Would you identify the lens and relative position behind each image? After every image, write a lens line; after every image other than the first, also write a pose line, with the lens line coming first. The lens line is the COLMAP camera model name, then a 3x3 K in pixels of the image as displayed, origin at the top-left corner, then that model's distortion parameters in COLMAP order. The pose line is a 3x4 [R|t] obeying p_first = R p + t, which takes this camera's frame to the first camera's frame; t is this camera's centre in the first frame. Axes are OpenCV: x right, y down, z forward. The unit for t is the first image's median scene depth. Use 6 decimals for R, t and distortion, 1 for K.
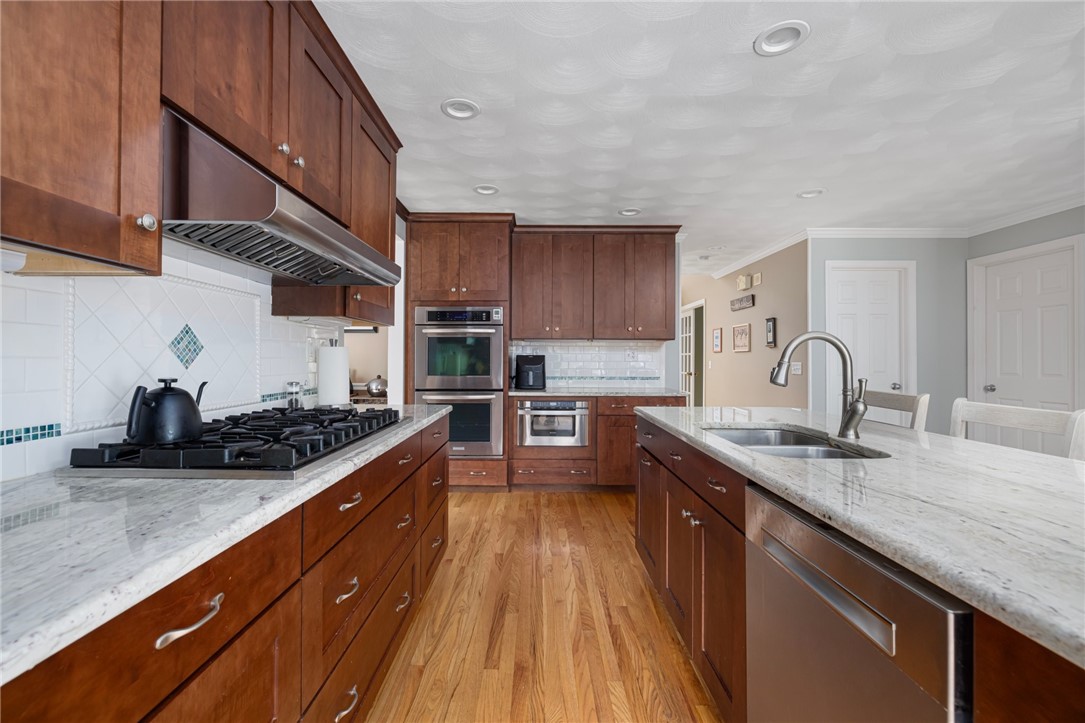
lens RADIAL K [[453.1, 0, 537.1], [0, 453.1, 354.3], [0, 0, 1]] dist [-0.001401, -0.000003]
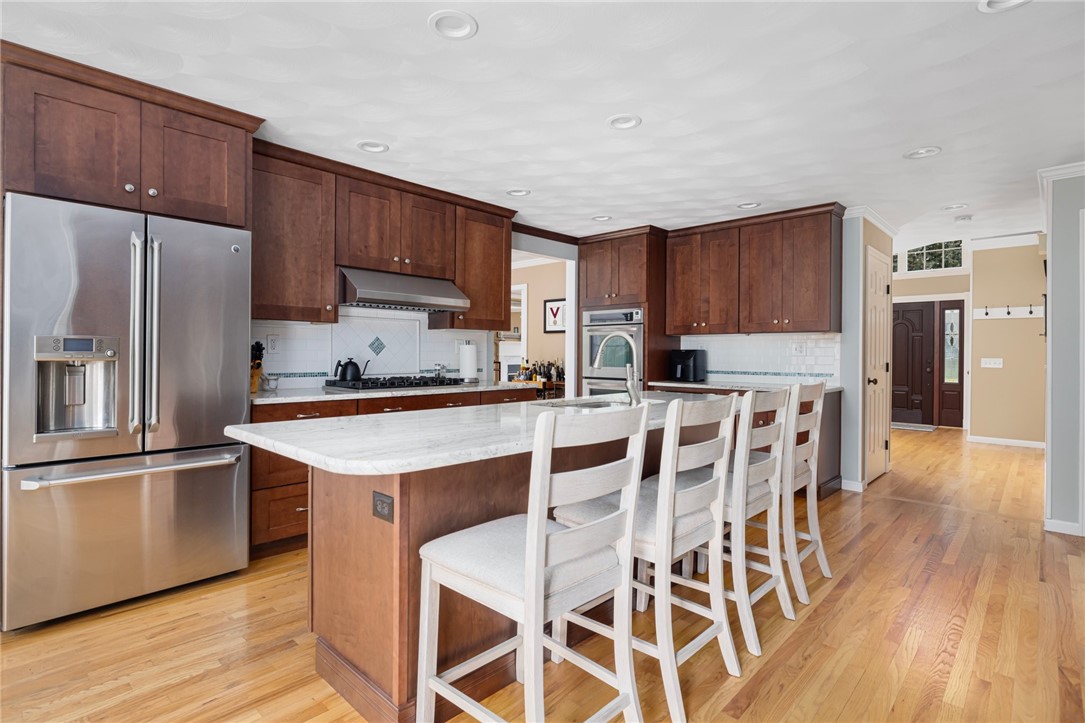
lens RADIAL K [[537.1, 0, 537.5], [0, 537.1, 355.4], [0, 0, 1]] dist [0.000197, 0.000123]
pose [[0.720298, 0.002192, -0.693661, 0.684531], [0.003806, 0.999967, 0.007112, 0.005460], [0.693654, -0.007763, 0.720266, -0.172178]]
